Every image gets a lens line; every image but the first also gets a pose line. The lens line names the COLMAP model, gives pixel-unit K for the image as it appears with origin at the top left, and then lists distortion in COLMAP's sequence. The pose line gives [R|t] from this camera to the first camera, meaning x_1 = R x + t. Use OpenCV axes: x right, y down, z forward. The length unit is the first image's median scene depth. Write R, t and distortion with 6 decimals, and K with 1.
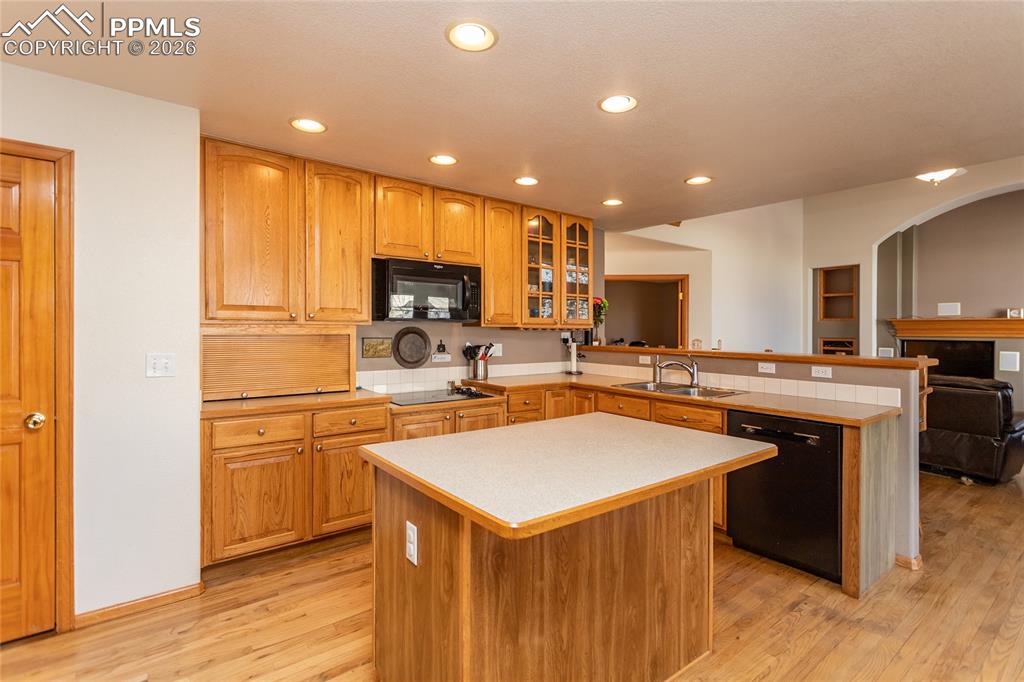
lens RADIAL K [[479.5, 0, 511.9], [0, 479.5, 334.5], [0, 0, 1]] dist [0.013652, -0.000569]
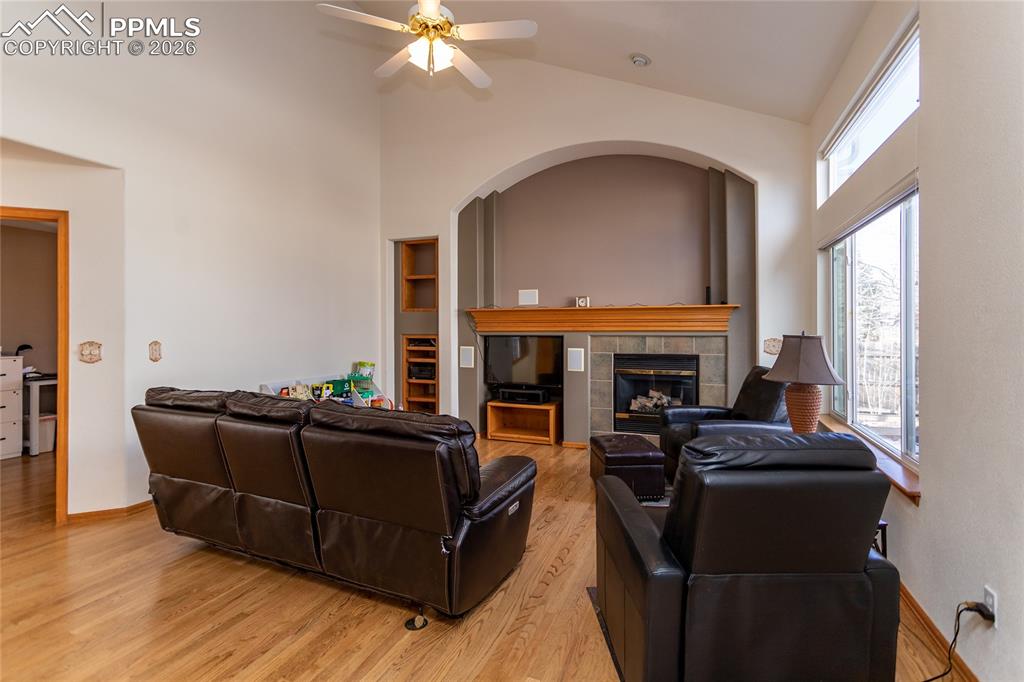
lens RADIAL K [[479.5, 0, 512.8], [0, 479.5, 330.5], [0, 0, 1]] dist [0.013652, -0.000569]
pose [[0.865921, -0.011677, 0.500044, 0.457461], [0.013797, 0.999905, -0.000542, 0.003787], [-0.499990, 0.007368, 0.866000, 0.303033]]
